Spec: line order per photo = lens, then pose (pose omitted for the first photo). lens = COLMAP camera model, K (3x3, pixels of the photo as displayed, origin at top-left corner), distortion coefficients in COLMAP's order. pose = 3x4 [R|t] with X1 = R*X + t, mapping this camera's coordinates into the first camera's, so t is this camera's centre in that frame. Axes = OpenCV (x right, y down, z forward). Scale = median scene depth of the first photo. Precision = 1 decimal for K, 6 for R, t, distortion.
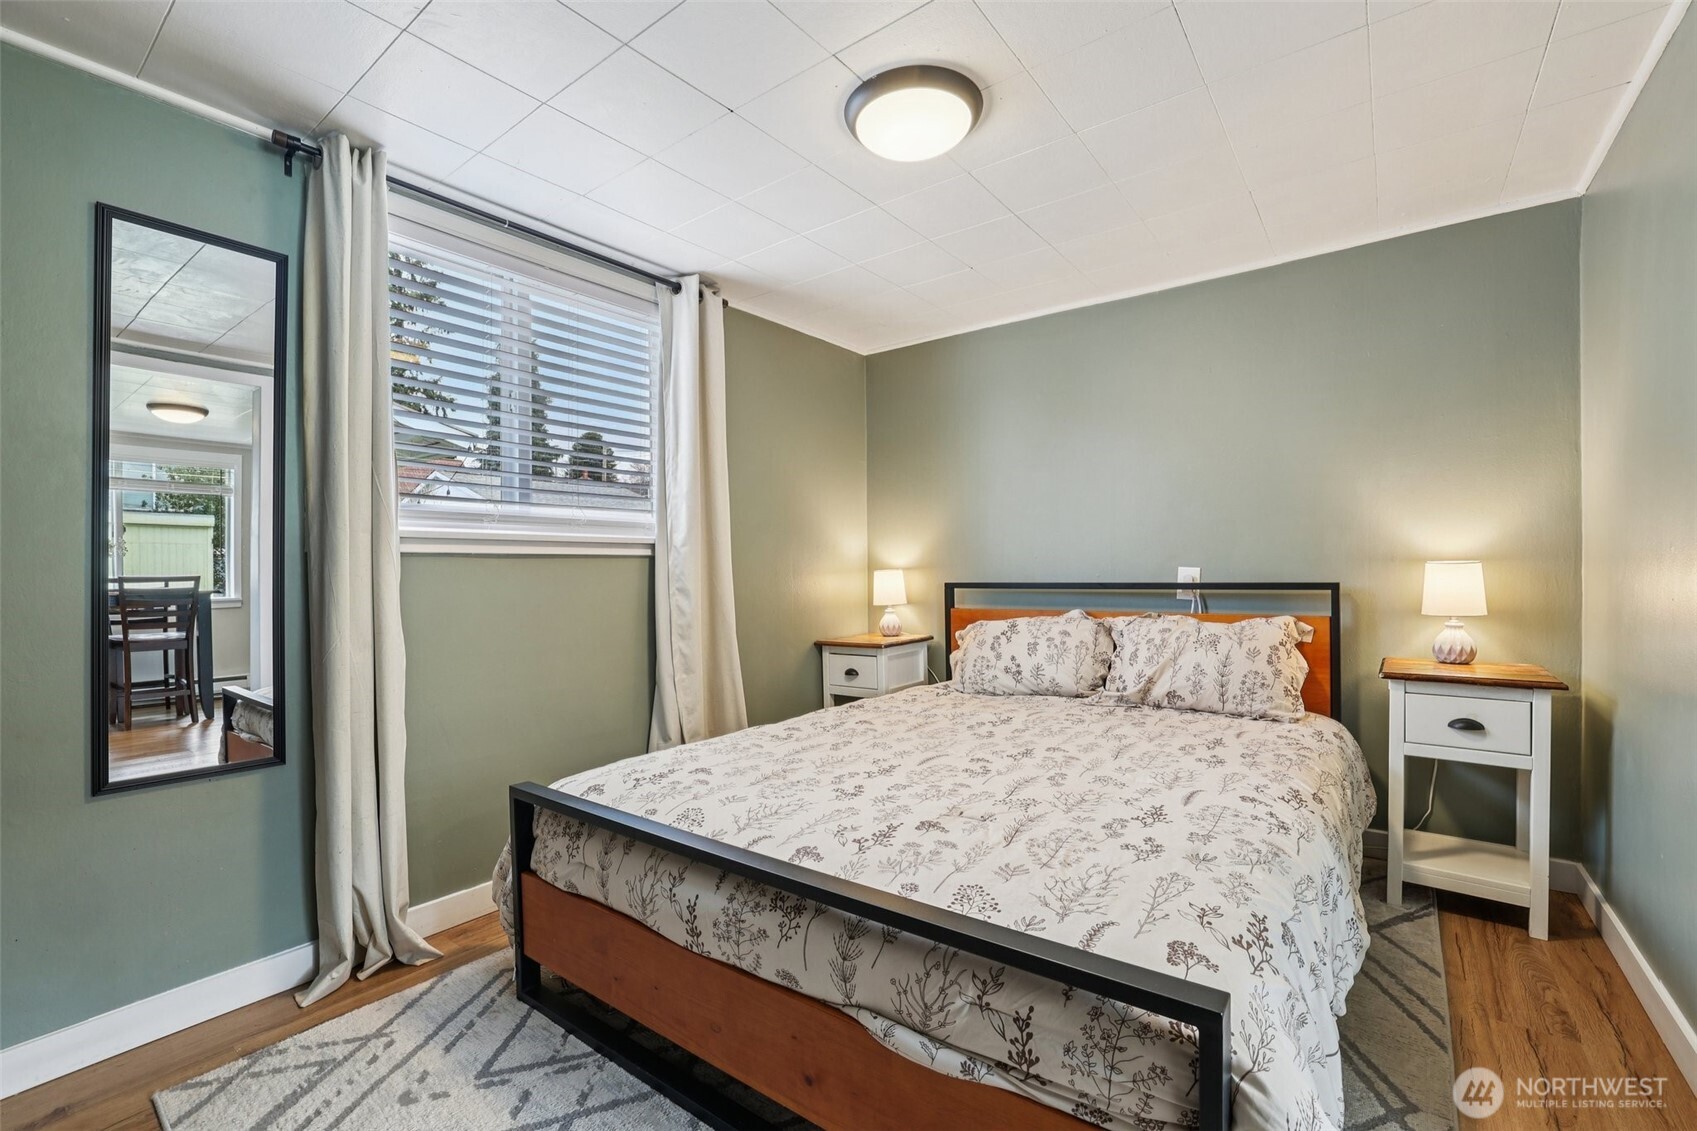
lens RADIAL K [[723.6, 0, 838.3], [0, 723.6, 574.4], [0, 0, 1]] dist [-0.022356, 0.000527]
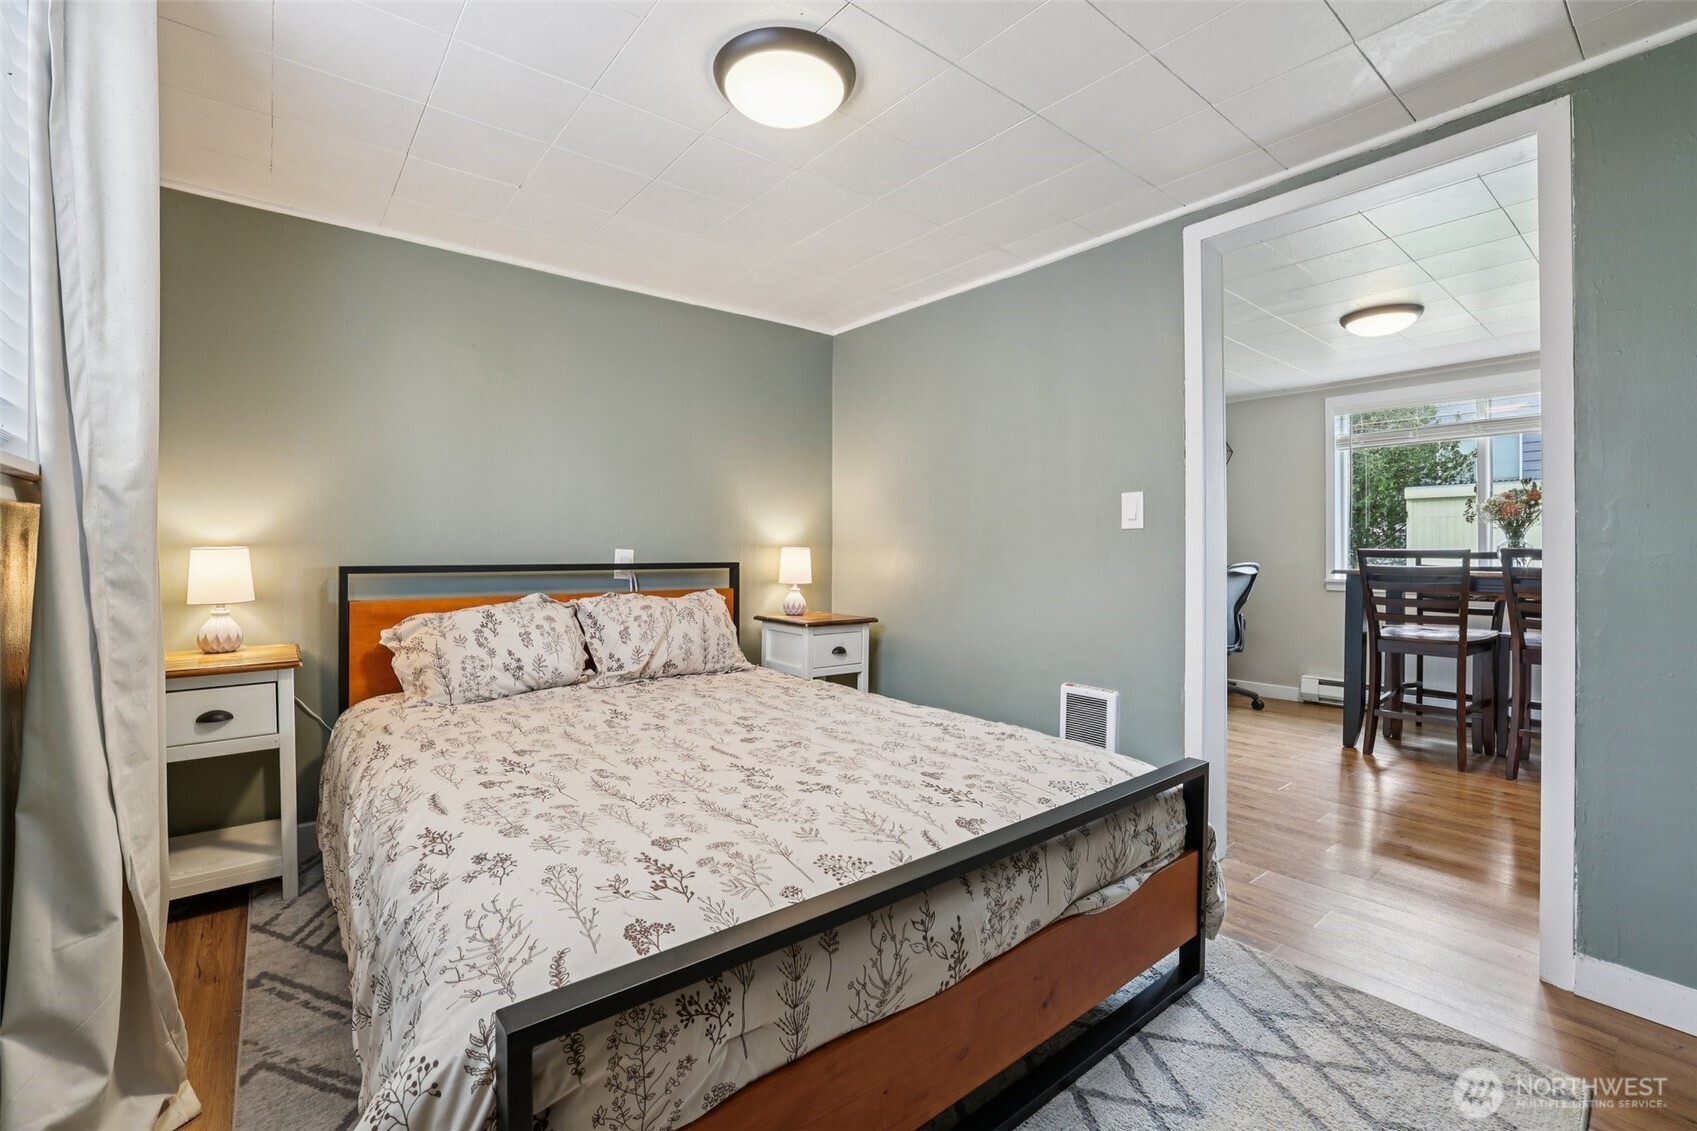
lens RADIAL K [[723.6, 0, 838.5], [0, 723.6, 557.3], [0, 0, 1]] dist [-0.022356, 0.000527]
pose [[0.249925, 0.005656, 0.968249, -0.686264], [-0.001413, 0.999984, -0.005477, 0.010813], [-0.968264, 0.000001, 0.249929, 0.588778]]
